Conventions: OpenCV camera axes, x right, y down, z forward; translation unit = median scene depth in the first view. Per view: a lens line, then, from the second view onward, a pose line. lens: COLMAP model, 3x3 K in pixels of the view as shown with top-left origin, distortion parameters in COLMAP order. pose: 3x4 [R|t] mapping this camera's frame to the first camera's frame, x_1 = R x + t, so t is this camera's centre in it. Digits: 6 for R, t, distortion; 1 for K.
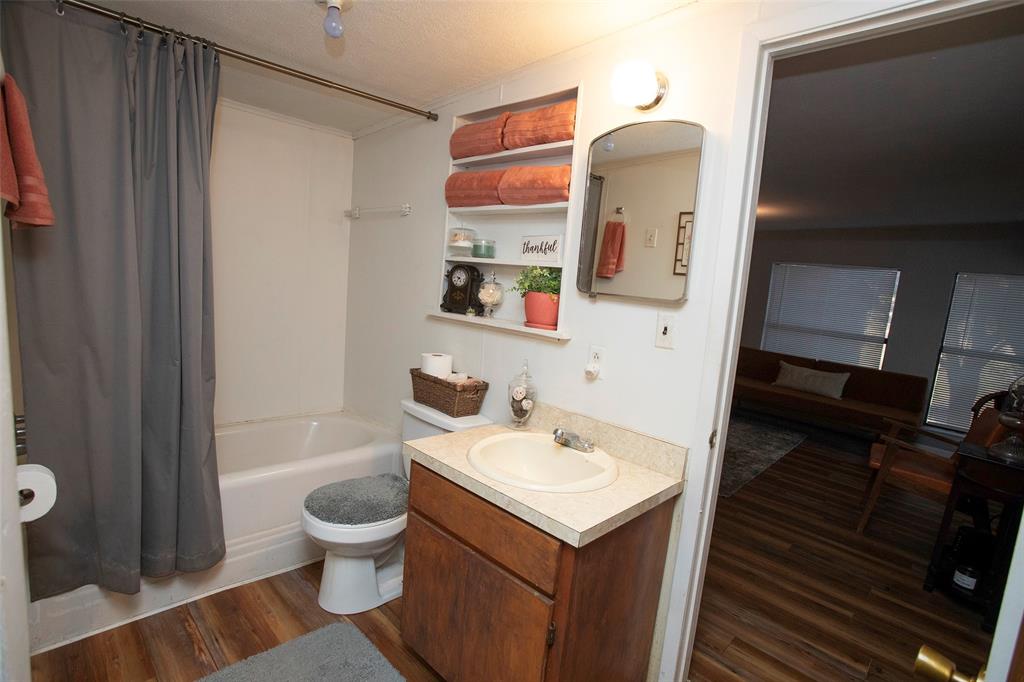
lens RADIAL K [[501.8, 0, 506.6], [0, 501.8, 343.1], [0, 0, 1]] dist [-0.026948, 0.008297]
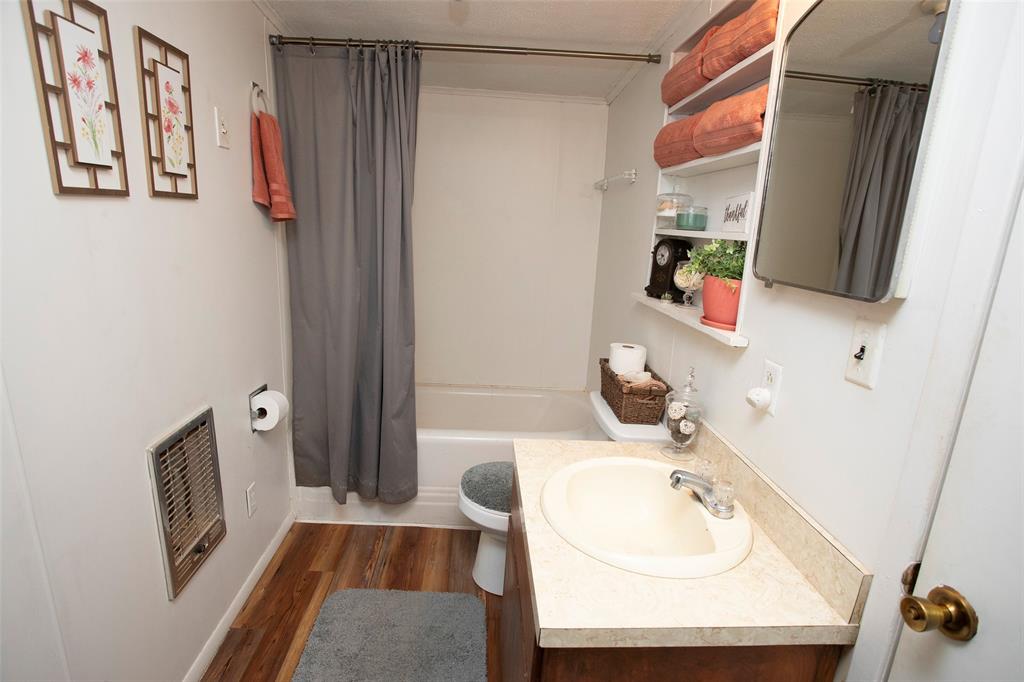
lens RADIAL K [[501.8, 0, 508.6], [0, 501.8, 340.6], [0, 0, 1]] dist [-0.026948, 0.008297]
pose [[0.742933, 0.109186, -0.660400, 0.325017], [-0.078952, 0.994013, 0.075525, -0.041005], [0.664693, -0.003970, 0.747106, 0.272827]]
